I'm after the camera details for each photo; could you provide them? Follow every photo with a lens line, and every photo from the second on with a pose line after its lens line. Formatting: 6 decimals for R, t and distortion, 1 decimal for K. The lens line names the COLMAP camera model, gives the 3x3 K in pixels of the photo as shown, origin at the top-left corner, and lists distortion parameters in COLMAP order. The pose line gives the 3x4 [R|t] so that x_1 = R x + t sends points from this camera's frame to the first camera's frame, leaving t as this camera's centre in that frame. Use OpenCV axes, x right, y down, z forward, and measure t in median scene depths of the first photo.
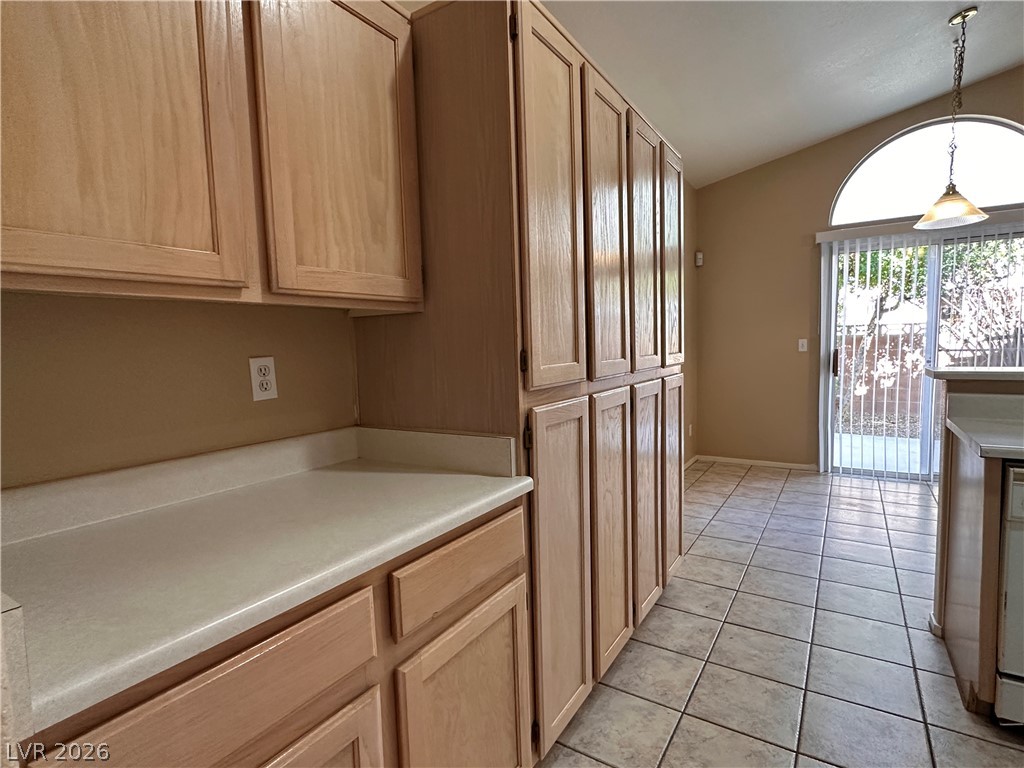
lens RADIAL K [[521.0, 0, 514.7], [0, 521.0, 391.3], [0, 0, 1]] dist [-0.004238, -0.000828]
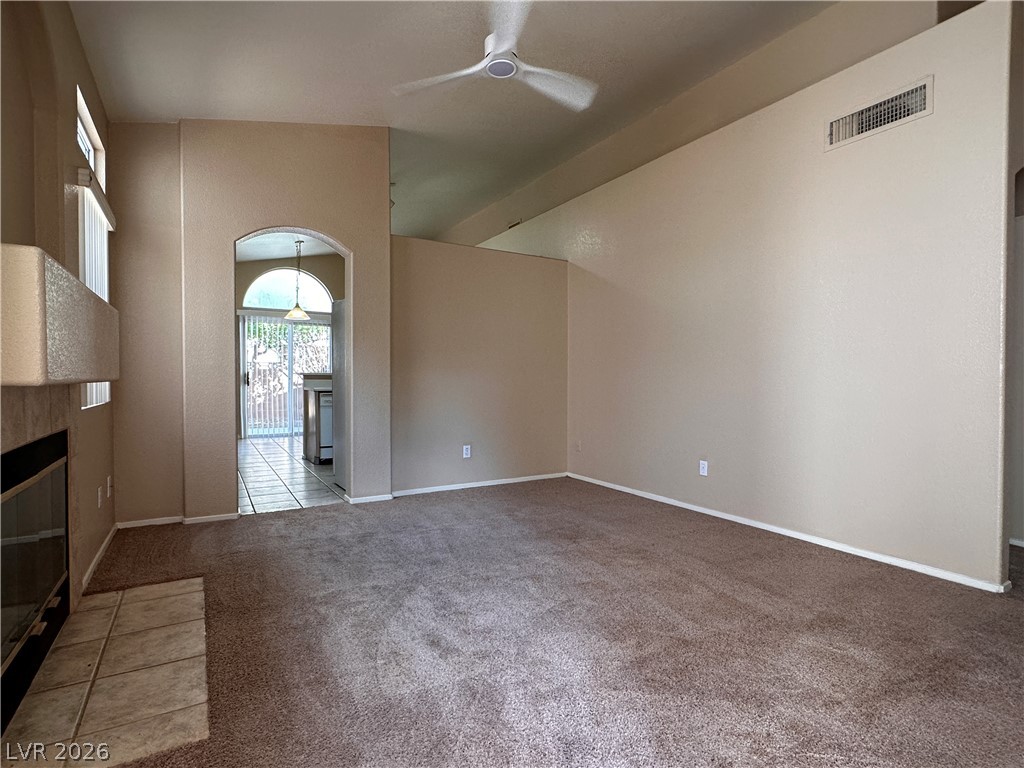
lens RADIAL K [[526.7, 0, 513.2], [0, 526.7, 387.9], [0, 0, 1]] dist [-0.001711, 0.001095]
pose [[0.444472, 0.013671, 0.895689, -0.678988], [0.064855, 0.996769, -0.047397, 0.135031], [-0.893442, 0.079156, 0.442149, -0.717282]]
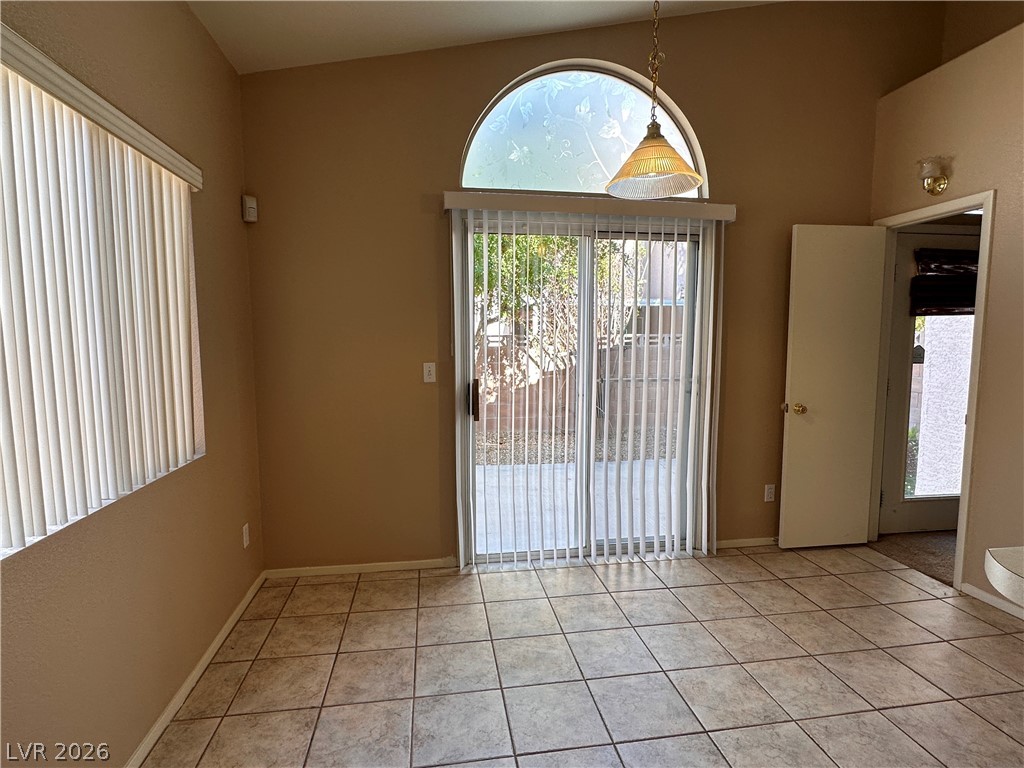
lens RADIAL K [[526.7, 0, 513.2], [0, 526.7, 387.9], [0, 0, 1]] dist [-0.001711, 0.001095]
pose [[0.747645, -0.034617, 0.663196, 0.218983], [0.040648, 0.999153, 0.006329, -0.073023], [-0.662854, 0.022226, 0.748419, 0.481990]]
